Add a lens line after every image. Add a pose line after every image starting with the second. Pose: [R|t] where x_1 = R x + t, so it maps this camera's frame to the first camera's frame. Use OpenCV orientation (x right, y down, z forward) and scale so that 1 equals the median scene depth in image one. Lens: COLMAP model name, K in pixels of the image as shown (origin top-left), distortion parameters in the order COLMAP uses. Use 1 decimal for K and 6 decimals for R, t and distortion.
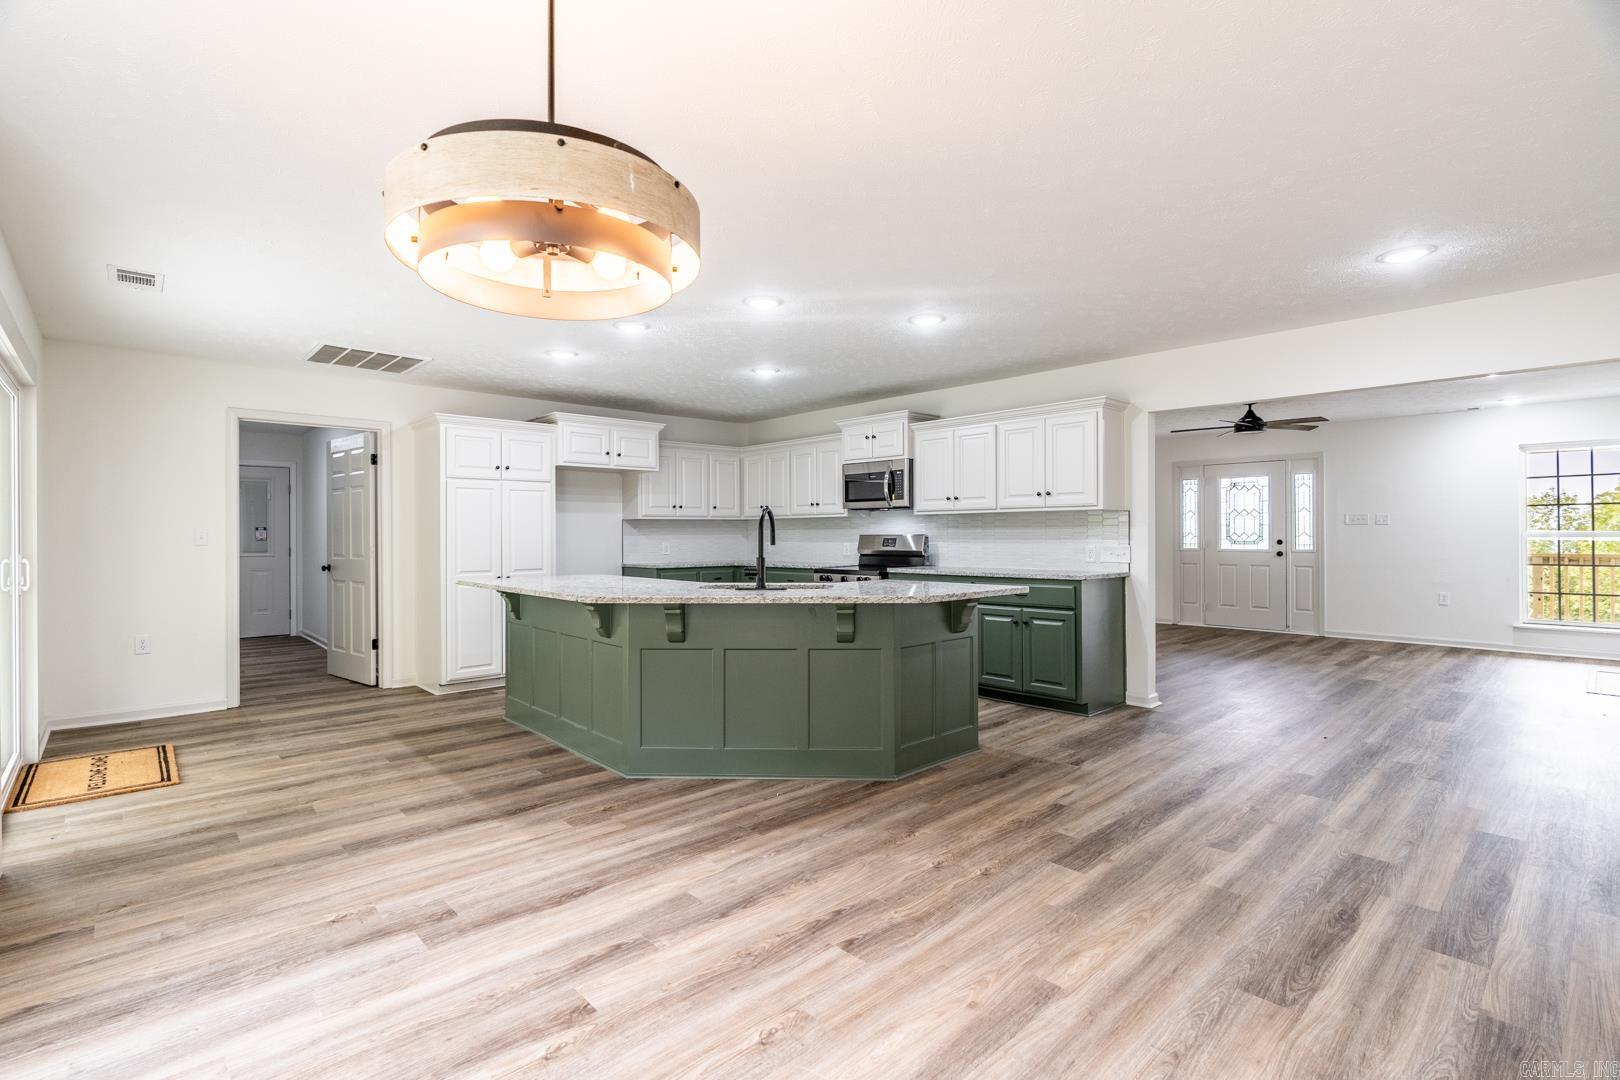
lens RADIAL K [[740.7, 0, 805.5], [0, 740.7, 533.4], [0, 0, 1]] dist [-0.004807, 0.000848]
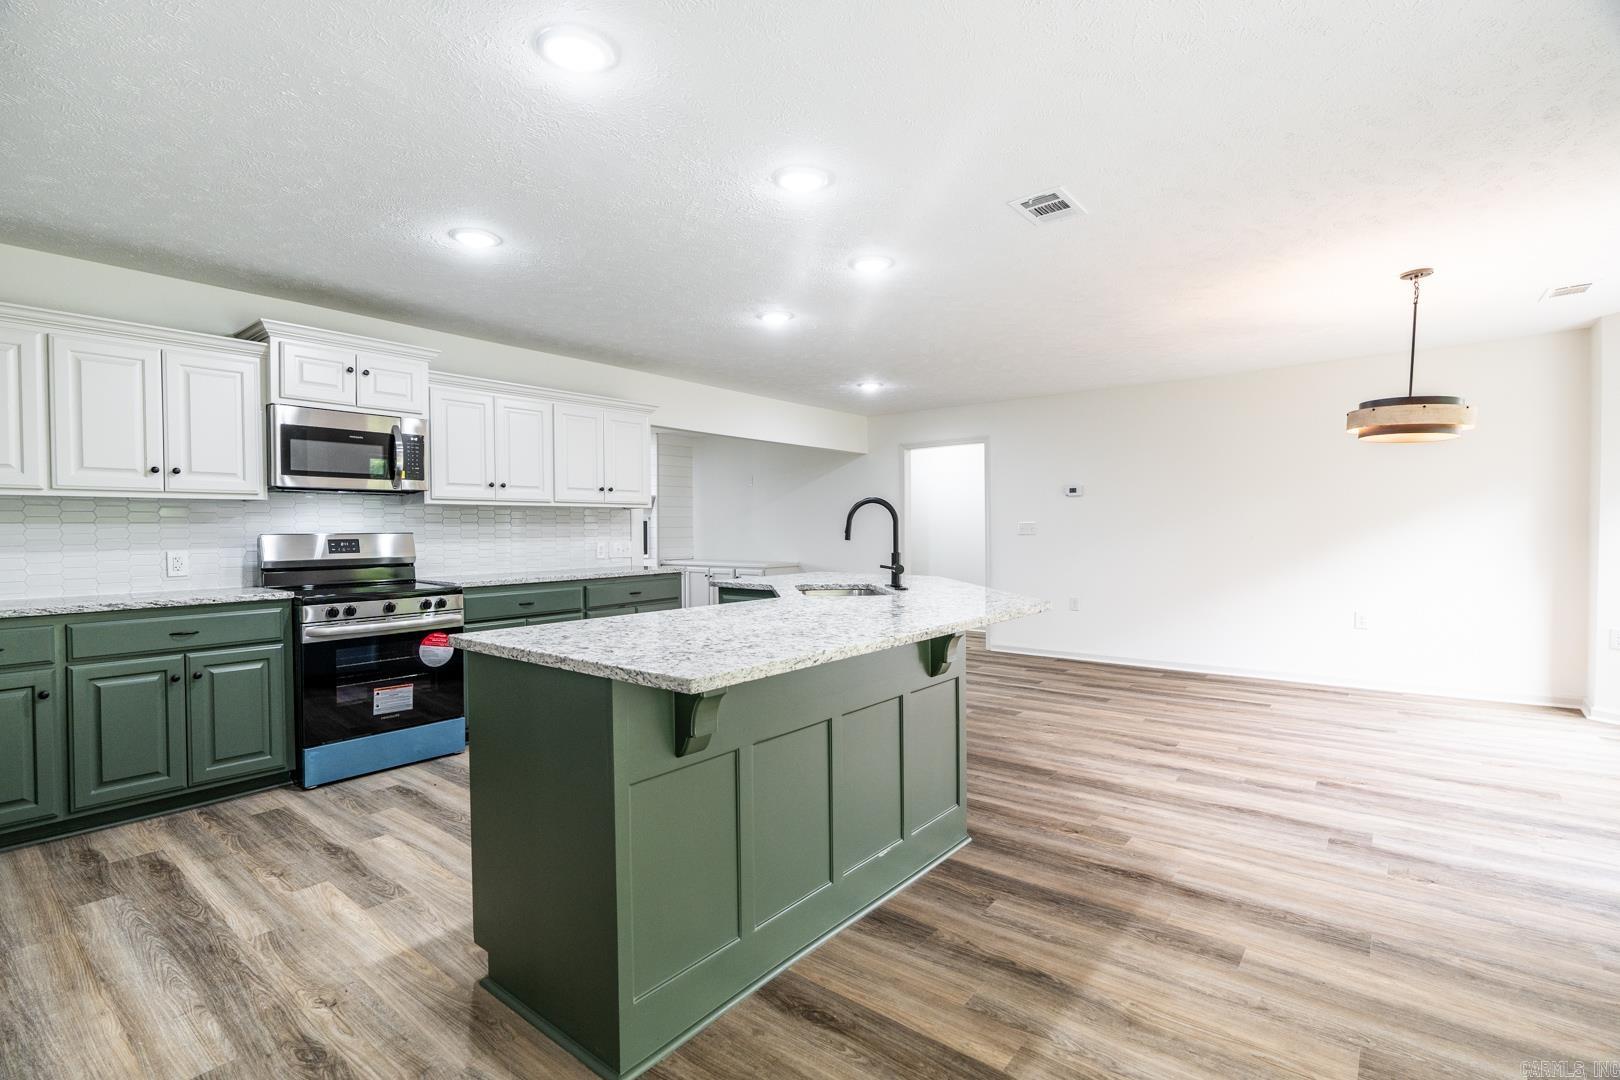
lens RADIAL K [[740.7, 0, 809.2], [0, 740.7, 539.7], [0, 0, 1]] dist [-0.004807, 0.000848]
pose [[-0.137093, -0.006477, 0.990537, -1.140355], [0.008142, 0.999937, 0.007665, 0.011871], [-0.990525, 0.009115, -0.137032, 1.478832]]
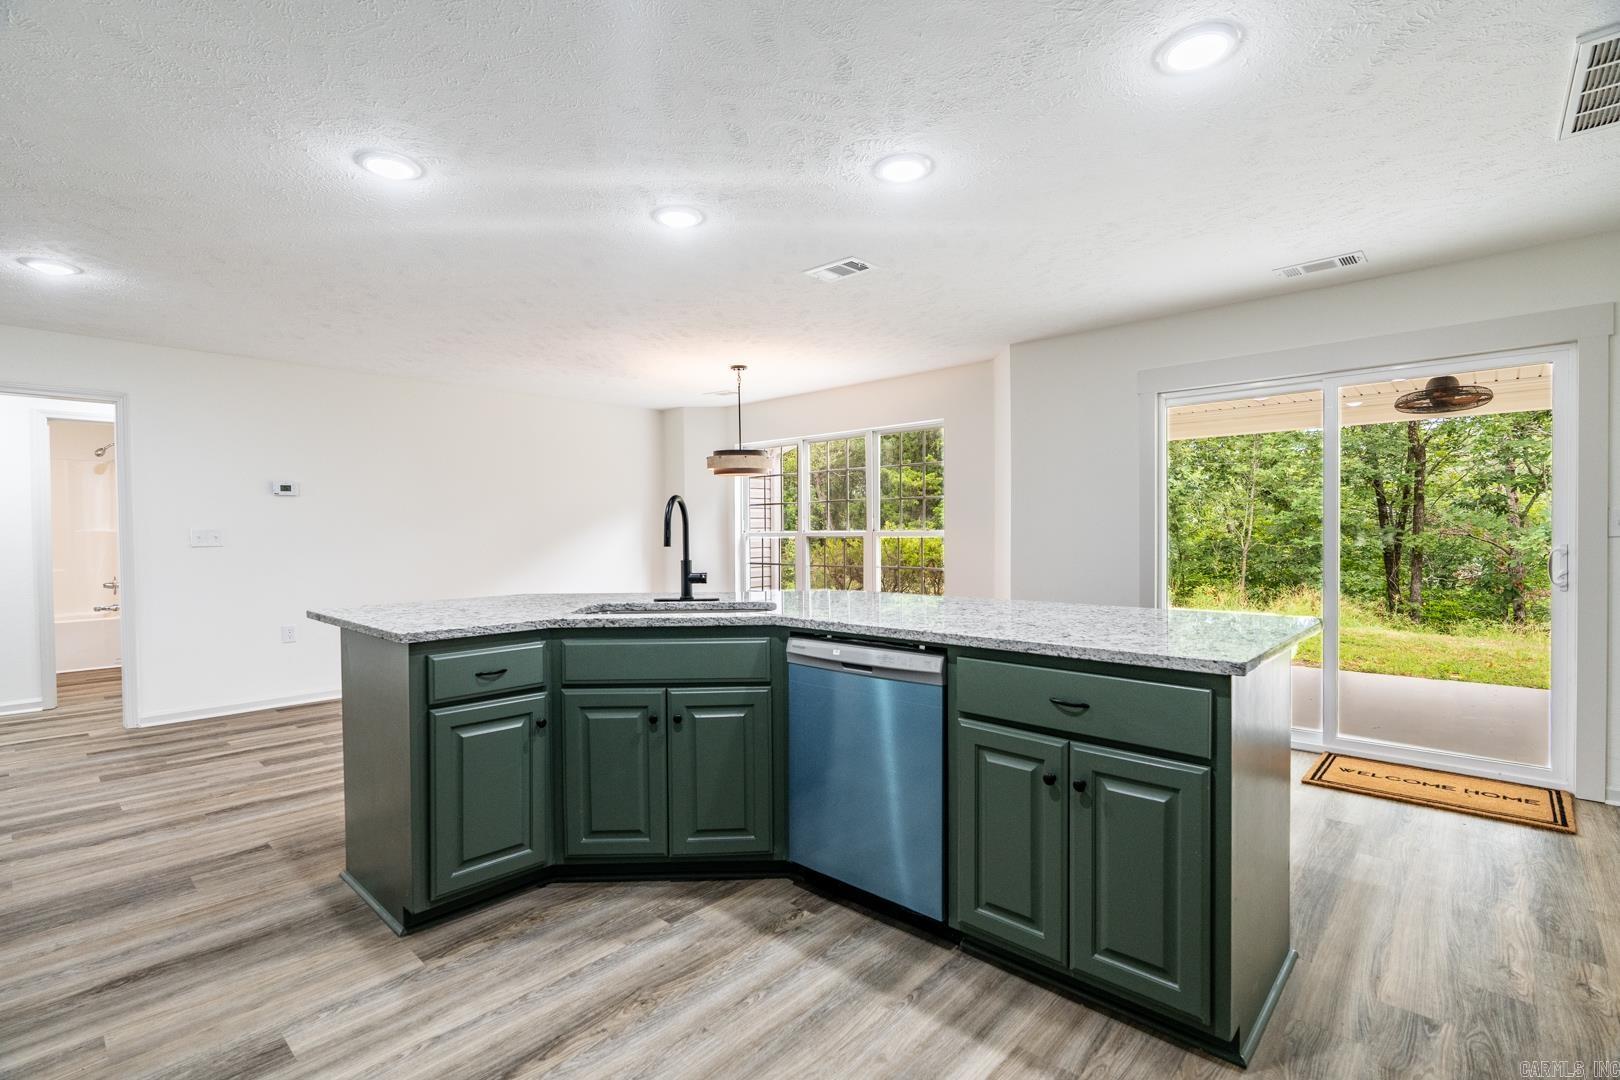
lens RADIAL K [[740.7, 0, 810.0], [0, 740.7, 540.9], [0, 0, 1]] dist [-0.004807, 0.000848]
pose [[-0.997070, 0.012066, -0.075541, -0.160138], [0.011208, 0.999868, 0.011761, 0.004978], [0.075673, 0.010880, -0.997073, 2.217860]]
